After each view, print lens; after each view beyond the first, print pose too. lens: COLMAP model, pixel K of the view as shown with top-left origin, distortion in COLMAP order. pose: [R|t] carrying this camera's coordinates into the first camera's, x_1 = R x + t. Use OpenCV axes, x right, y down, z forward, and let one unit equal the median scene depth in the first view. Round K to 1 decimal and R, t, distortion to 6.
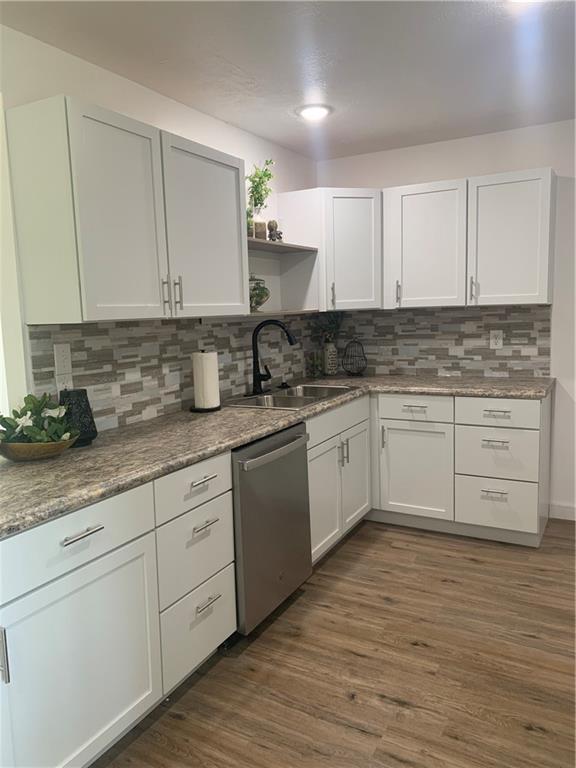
lens RADIAL K [[581.7, 0, 270.1], [0, 581.7, 373.6], [0, 0, 1]] dist [0.040492, -0.037470]
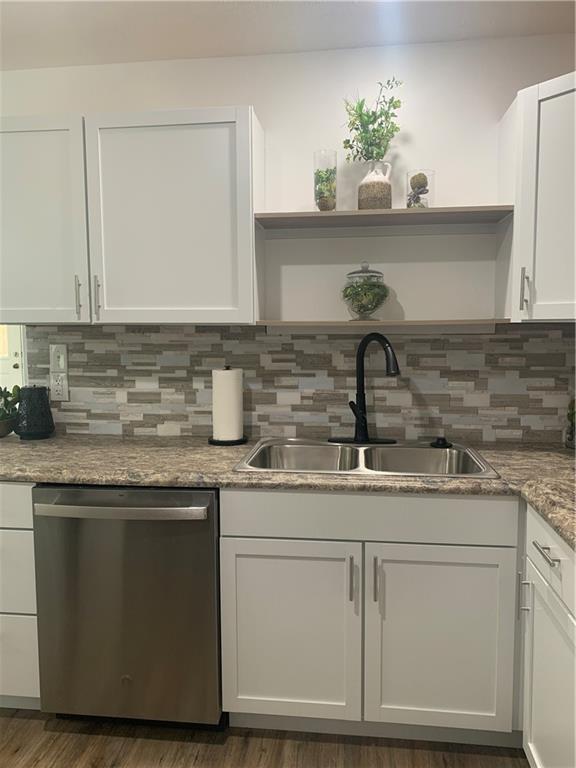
lens RADIAL K [[581.7, 0, 294.1], [0, 581.7, 372.0], [0, 0, 1]] dist [0.040492, -0.037470]
pose [[0.392950, 0.108193, -0.913173, 0.693462], [-0.110337, 0.991427, 0.069985, -0.106149], [0.912916, 0.073256, 0.401519, 0.828237]]
